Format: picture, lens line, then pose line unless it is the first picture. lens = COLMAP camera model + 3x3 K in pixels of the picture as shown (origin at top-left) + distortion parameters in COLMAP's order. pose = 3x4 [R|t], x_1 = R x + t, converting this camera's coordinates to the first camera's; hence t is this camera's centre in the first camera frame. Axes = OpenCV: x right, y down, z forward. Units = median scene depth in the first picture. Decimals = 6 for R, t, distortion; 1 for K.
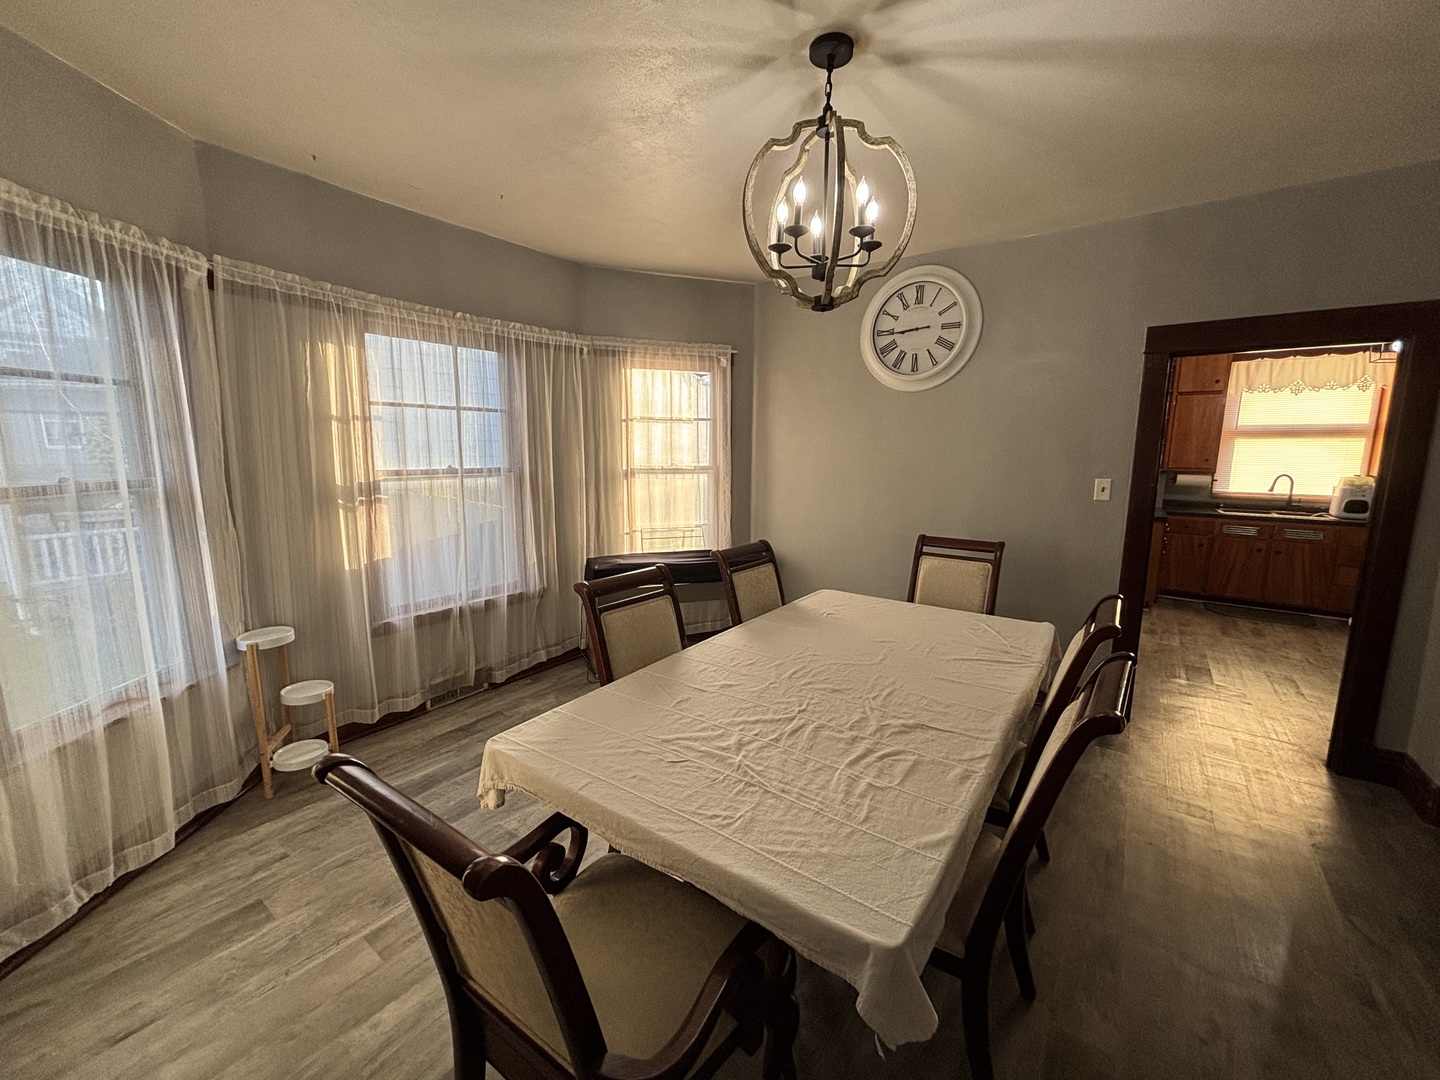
lens RADIAL K [[580.6, 0, 718.3], [0, 580.6, 533.1], [0, 0, 1]] dist [0.002594, 0.000418]
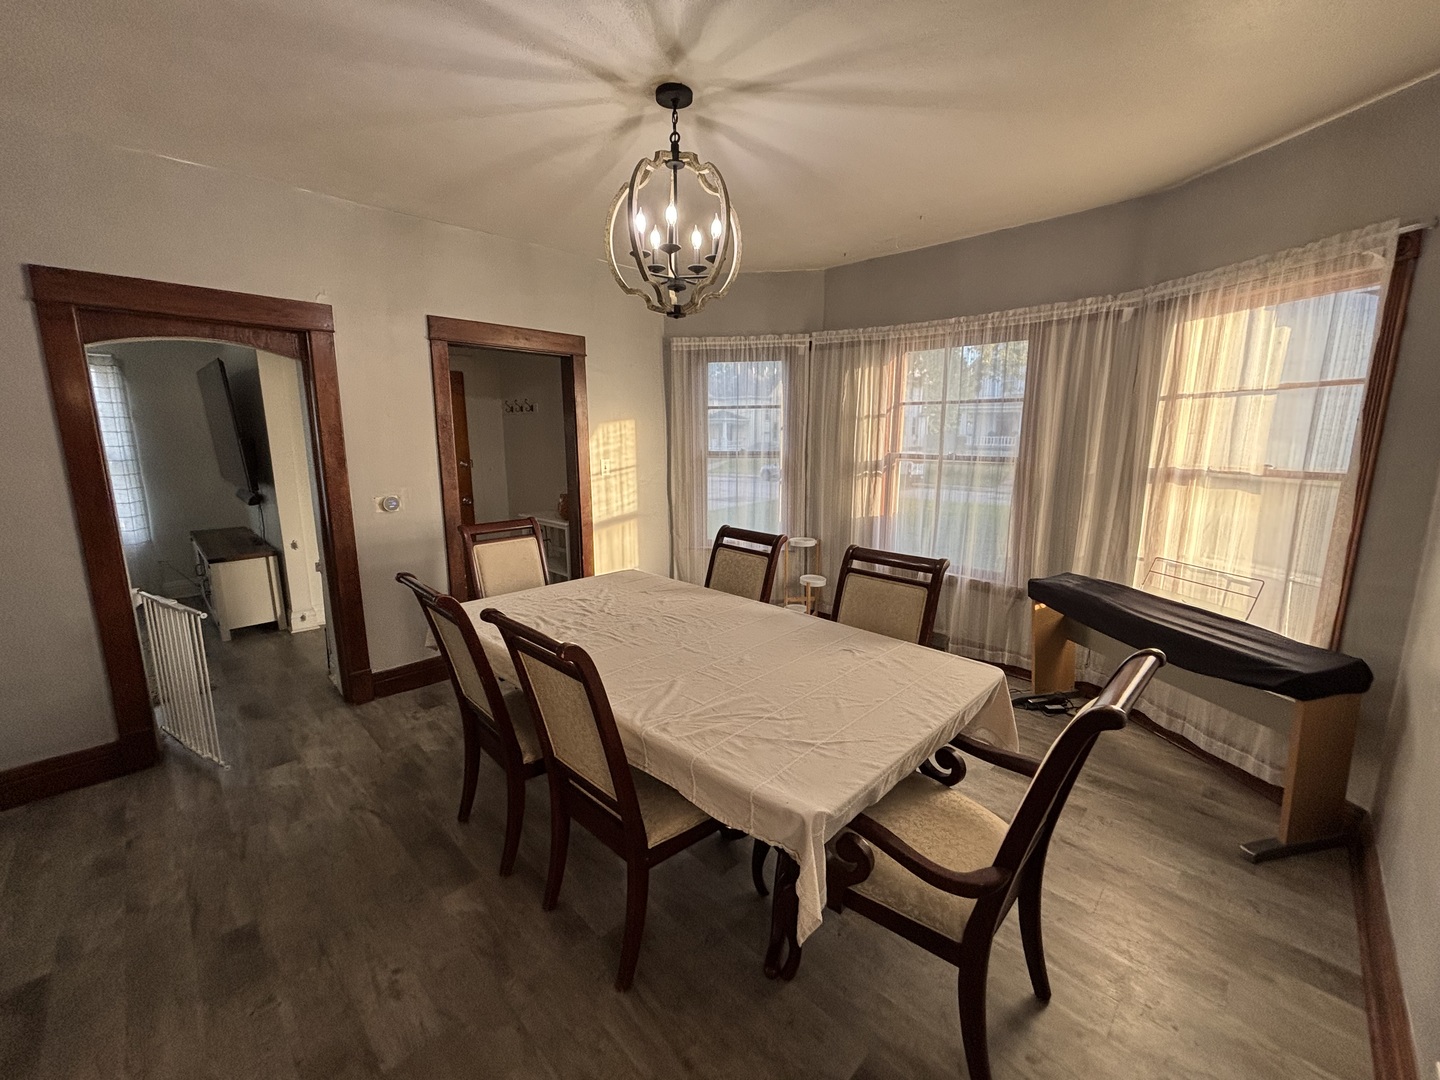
lens RADIAL K [[580.6, 0, 715.7], [0, 580.6, 536.6], [0, 0, 1]] dist [0.002594, 0.000418]
pose [[-0.152747, 0.168022, -0.973877, 0.706132], [-0.151475, 0.969816, 0.191080, -0.096736], [0.976588, 0.176705, -0.122686, 0.661406]]
